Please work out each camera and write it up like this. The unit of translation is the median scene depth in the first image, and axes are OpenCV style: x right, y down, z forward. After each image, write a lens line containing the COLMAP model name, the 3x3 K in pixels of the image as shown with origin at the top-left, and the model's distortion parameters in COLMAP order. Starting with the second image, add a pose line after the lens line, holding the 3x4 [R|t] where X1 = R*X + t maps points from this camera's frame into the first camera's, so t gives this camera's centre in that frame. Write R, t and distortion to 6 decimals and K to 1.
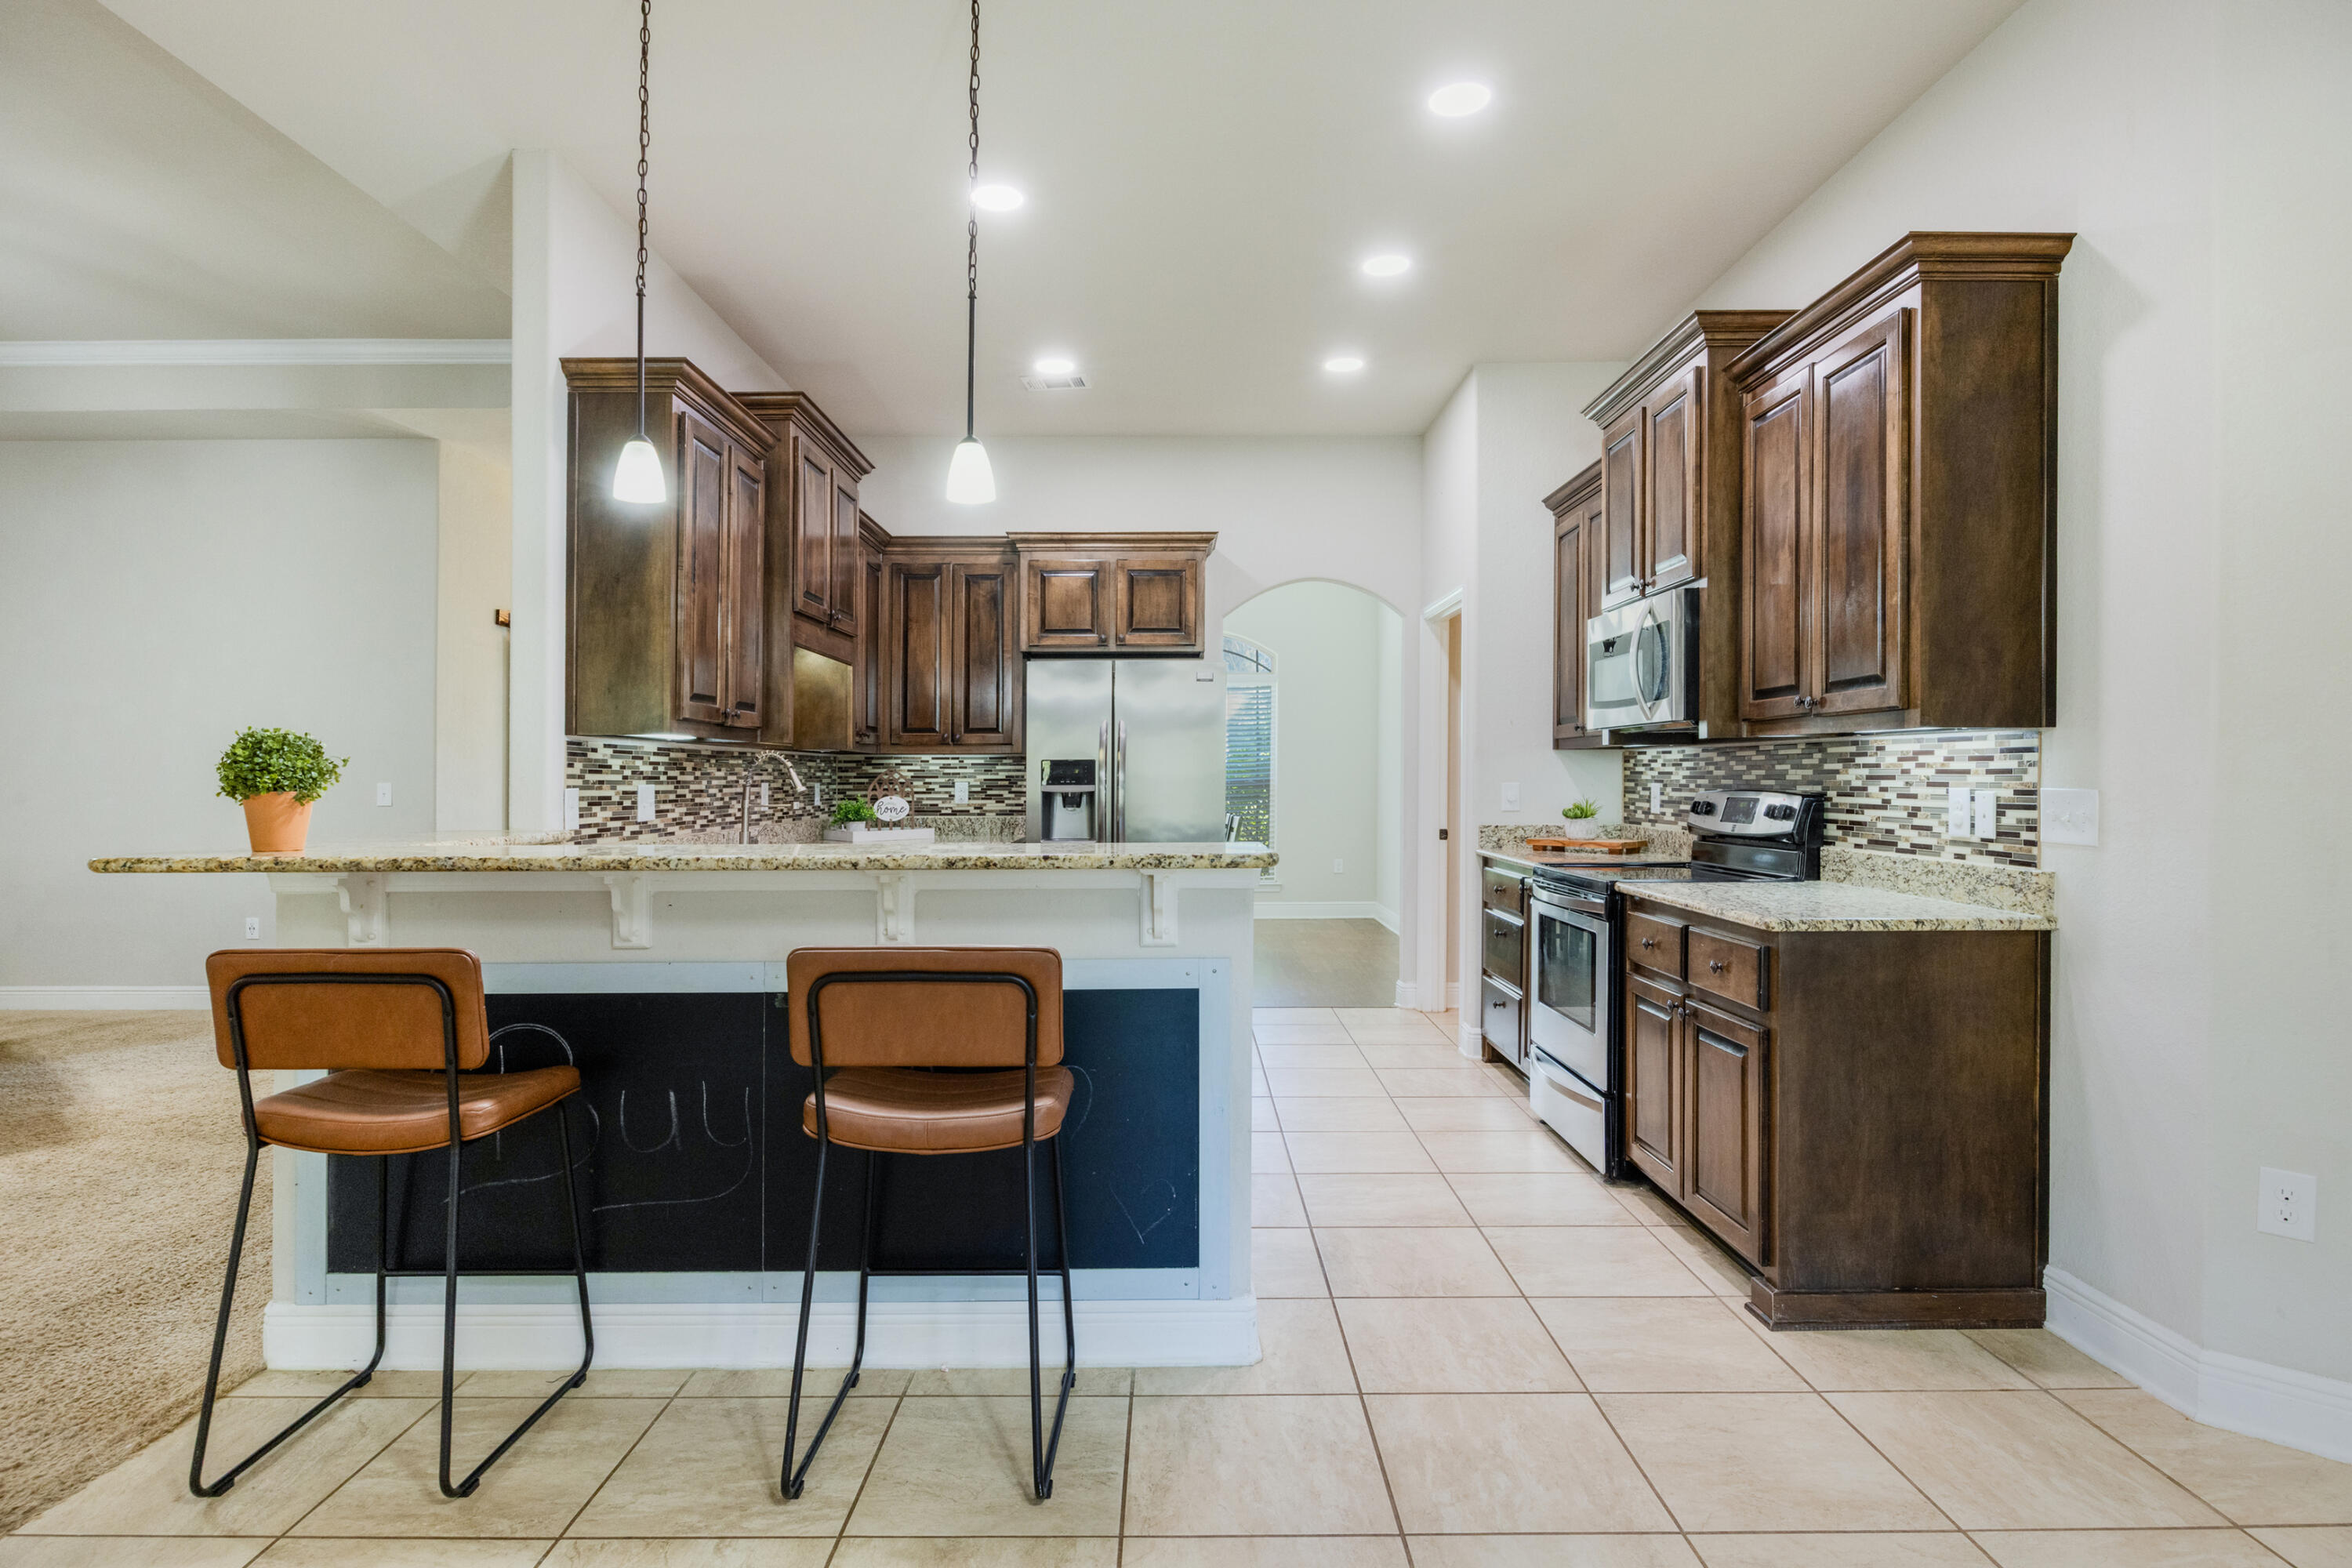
lens RADIAL K [[1216.4, 0, 1187.0], [0, 1216.4, 764.0], [0, 0, 1]] dist [-0.009889, 0.000490]
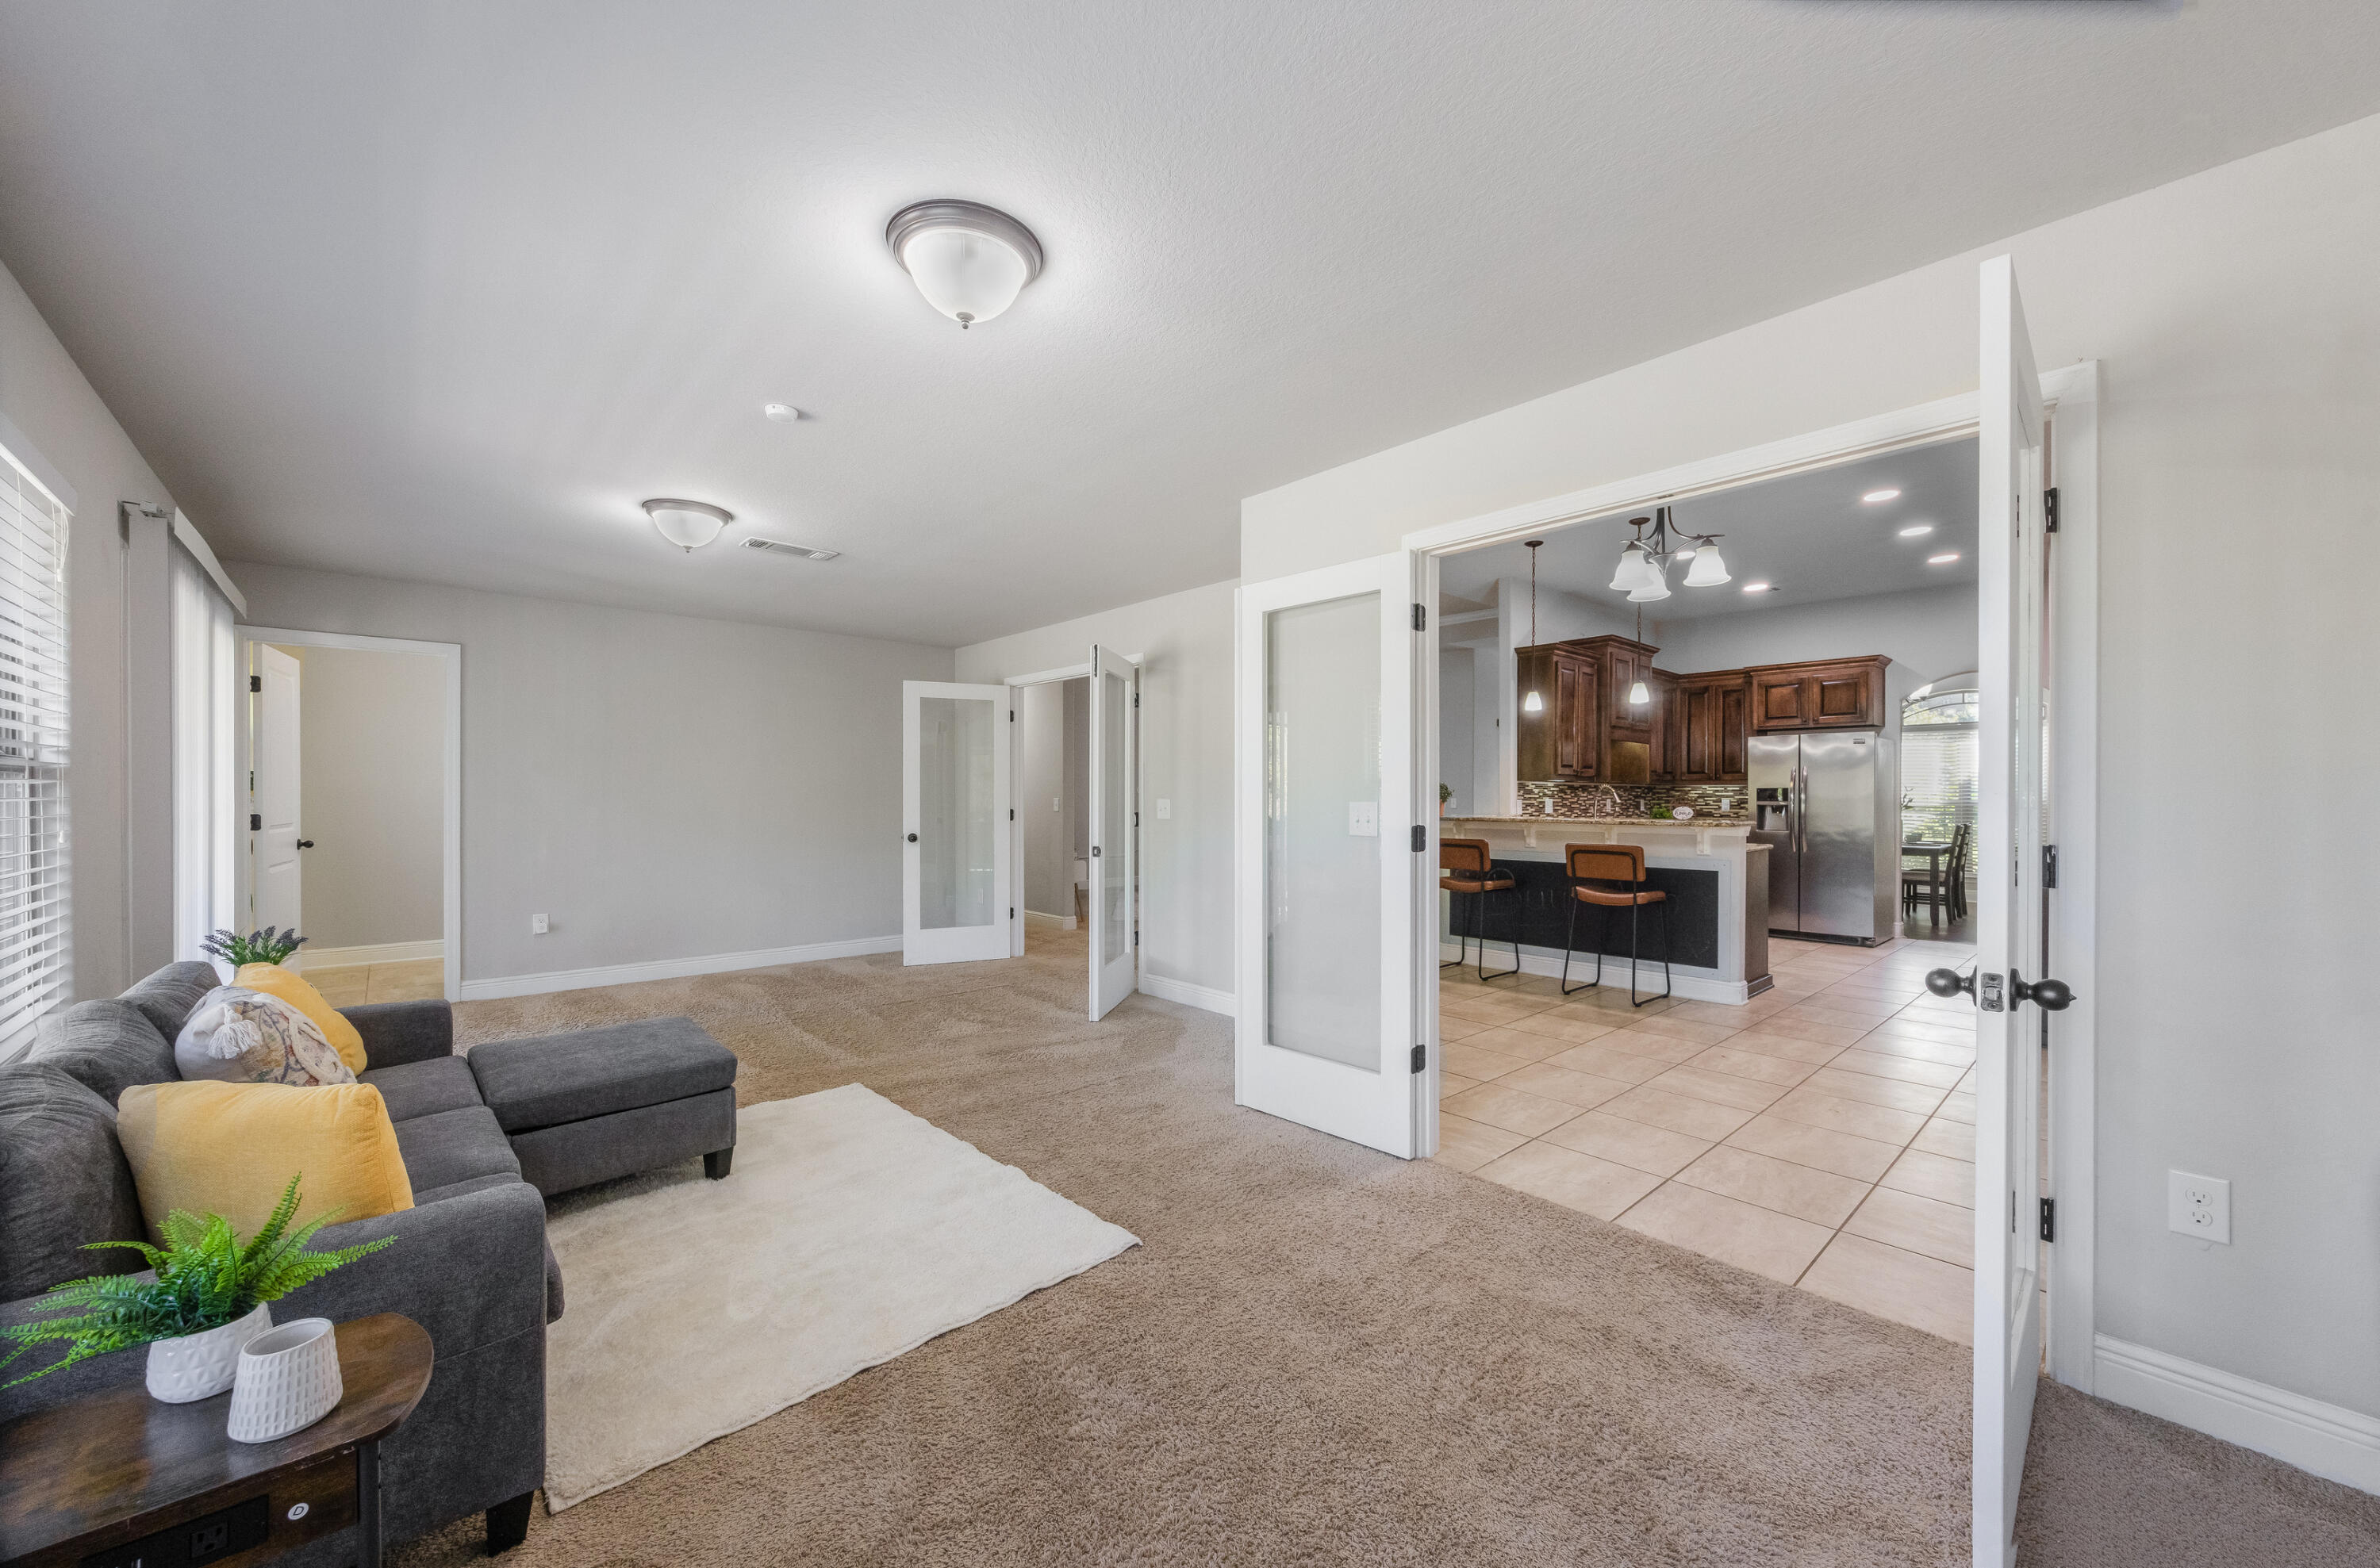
lens RADIAL K [[908.0, 0, 1208.6], [0, 908.0, 789.6], [0, 0, 1]] dist [-0.001585, 0.000016]
pose [[0.670688, -0.000724, -0.741739, 0.543836], [0.002683, 0.999995, 0.001449, -0.008099], [0.741734, -0.002962, 0.670687, -0.901708]]
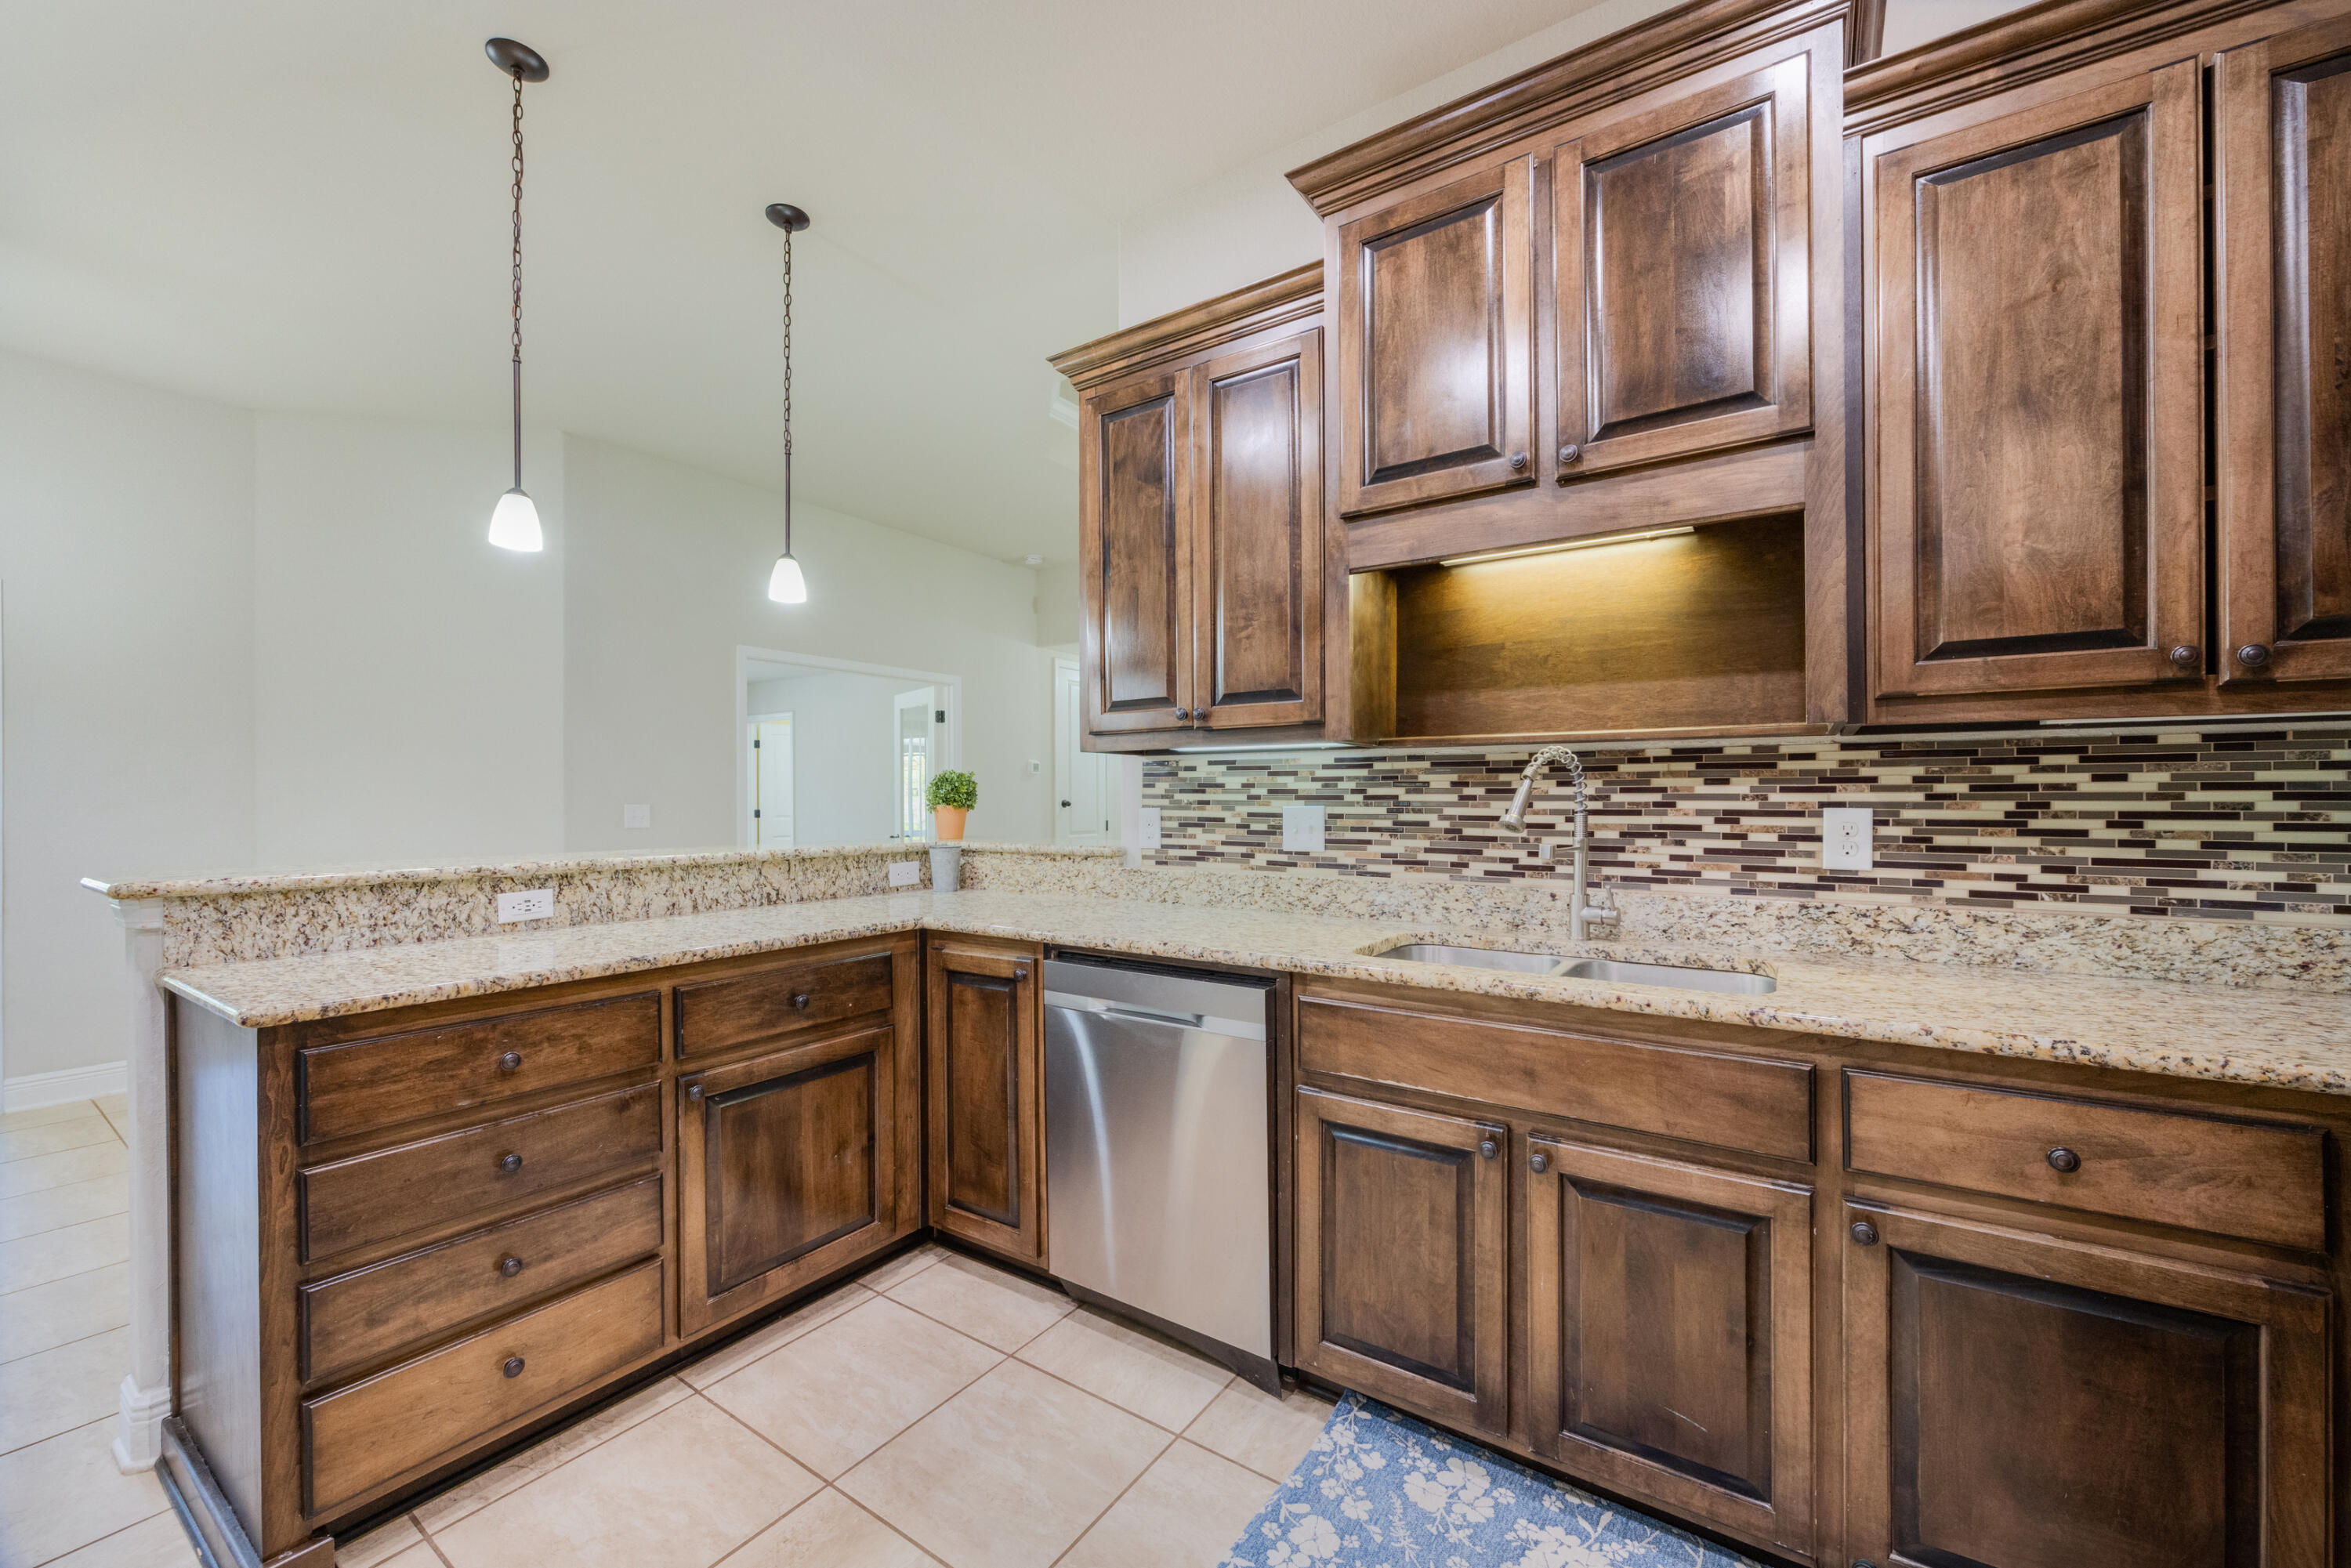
lens RADIAL K [[908.7, 0, 1175.9], [0, 908.7, 793.8], [0, 0, 1]] dist [-0.001991, 0.000654]
pose [[-0.569695, -0.001692, -0.821854, 0.107911], [0.010045, 0.999909, -0.009021, 0.014638], [0.821795, -0.013395, -0.569627, 1.395602]]
